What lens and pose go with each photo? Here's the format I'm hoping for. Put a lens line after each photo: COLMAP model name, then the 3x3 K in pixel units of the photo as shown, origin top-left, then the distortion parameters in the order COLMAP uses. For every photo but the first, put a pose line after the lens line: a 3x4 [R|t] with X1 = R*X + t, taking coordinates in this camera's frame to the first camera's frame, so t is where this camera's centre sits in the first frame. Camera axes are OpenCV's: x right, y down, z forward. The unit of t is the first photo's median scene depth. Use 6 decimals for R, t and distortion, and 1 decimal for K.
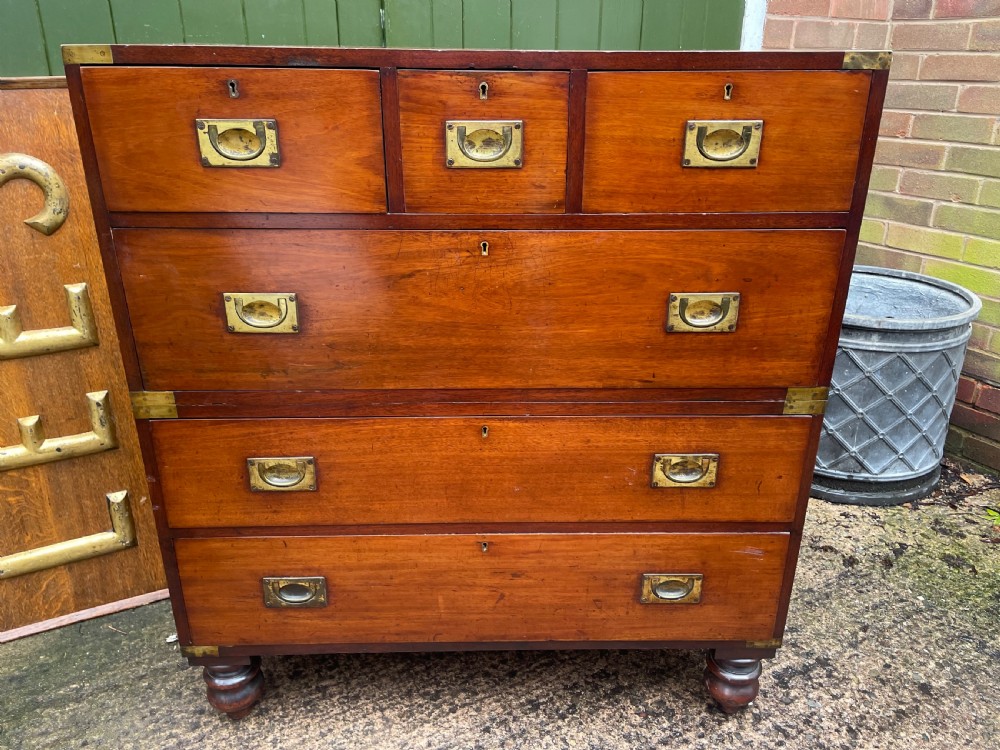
lens RADIAL K [[745.4, 0, 517.3], [0, 745.4, 374.9], [0, 0, 1]] dist [0.076542, -0.096167]
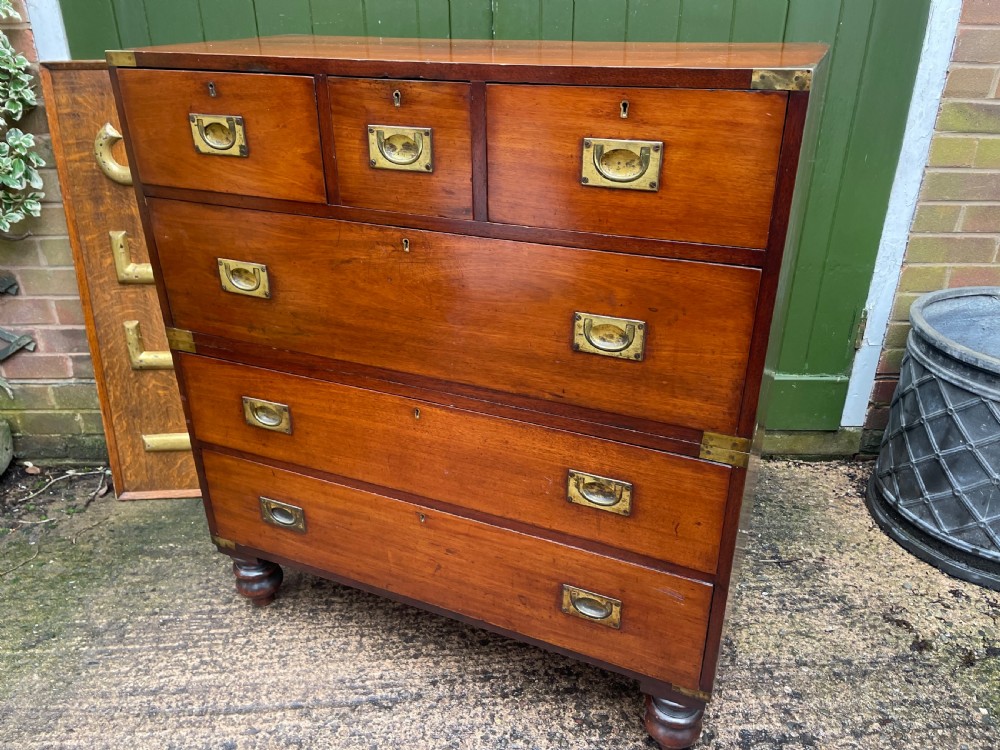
lens RADIAL K [[753.1, 0, 507.6], [0, 753.1, 372.9], [0, 0, 1]] dist [0.087998, -0.115036]
pose [[0.906856, 0.174937, -0.383419, 0.515573], [-0.151880, 0.984305, 0.089871, -0.105512], [0.393122, -0.023267, 0.919192, 0.061309]]
